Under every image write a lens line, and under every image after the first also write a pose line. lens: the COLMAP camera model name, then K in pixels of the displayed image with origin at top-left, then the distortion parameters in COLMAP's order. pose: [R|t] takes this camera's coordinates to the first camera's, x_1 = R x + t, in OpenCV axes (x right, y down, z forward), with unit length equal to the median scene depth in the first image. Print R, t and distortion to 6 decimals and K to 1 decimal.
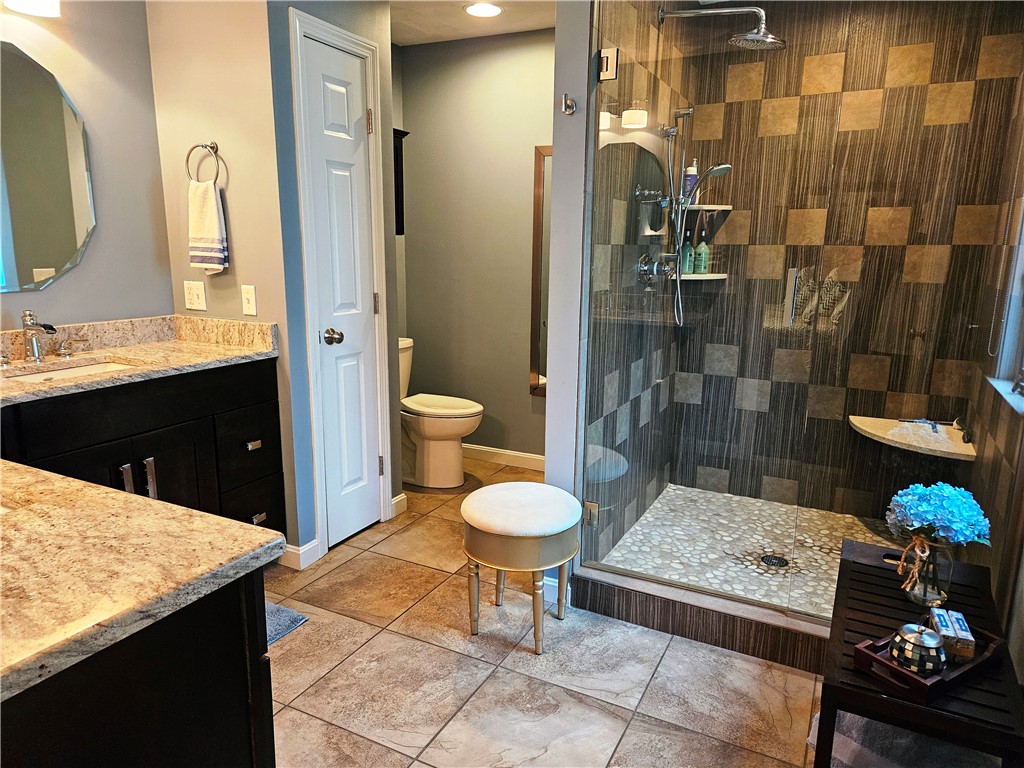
lens RADIAL K [[688.9, 0, 512.0], [0, 688.9, 384.0], [0, 0, 1]] dist [0.007301, 0.001839]
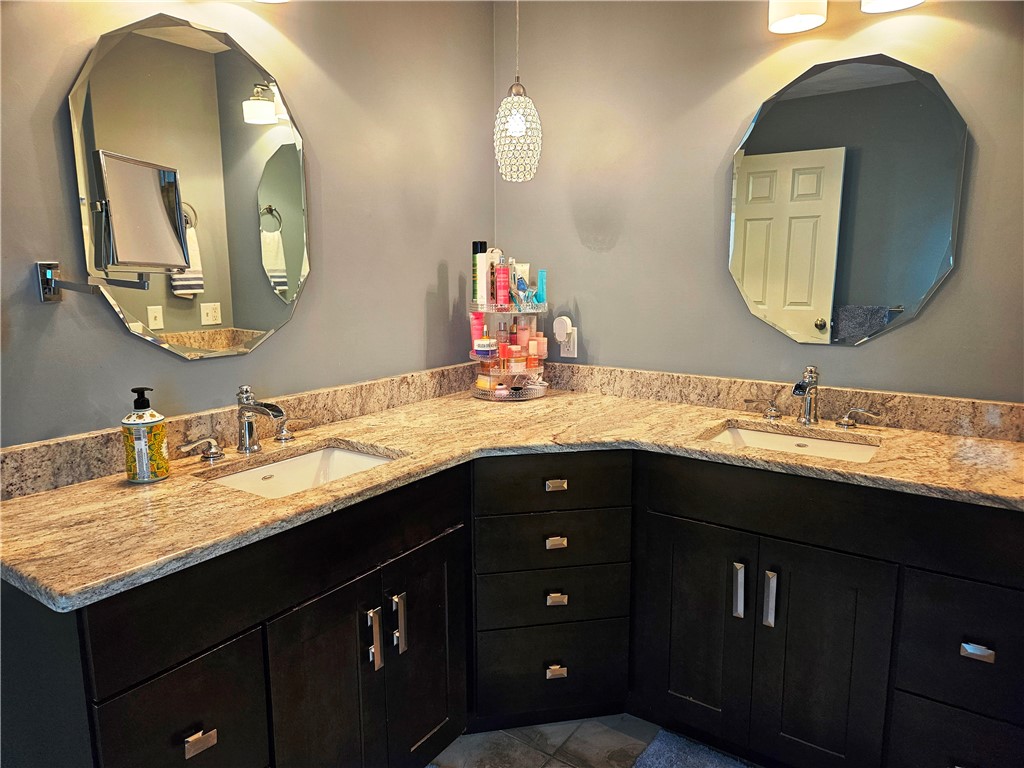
lens RADIAL K [[688.9, 0, 512.0], [0, 688.9, 384.0], [0, 0, 1]] dist [0.007301, 0.001839]
pose [[-0.129966, 0.153809, -0.979516, 0.408987], [-0.199632, 0.963605, 0.177799, -0.304013], [0.971214, 0.218650, -0.094531, 1.318537]]
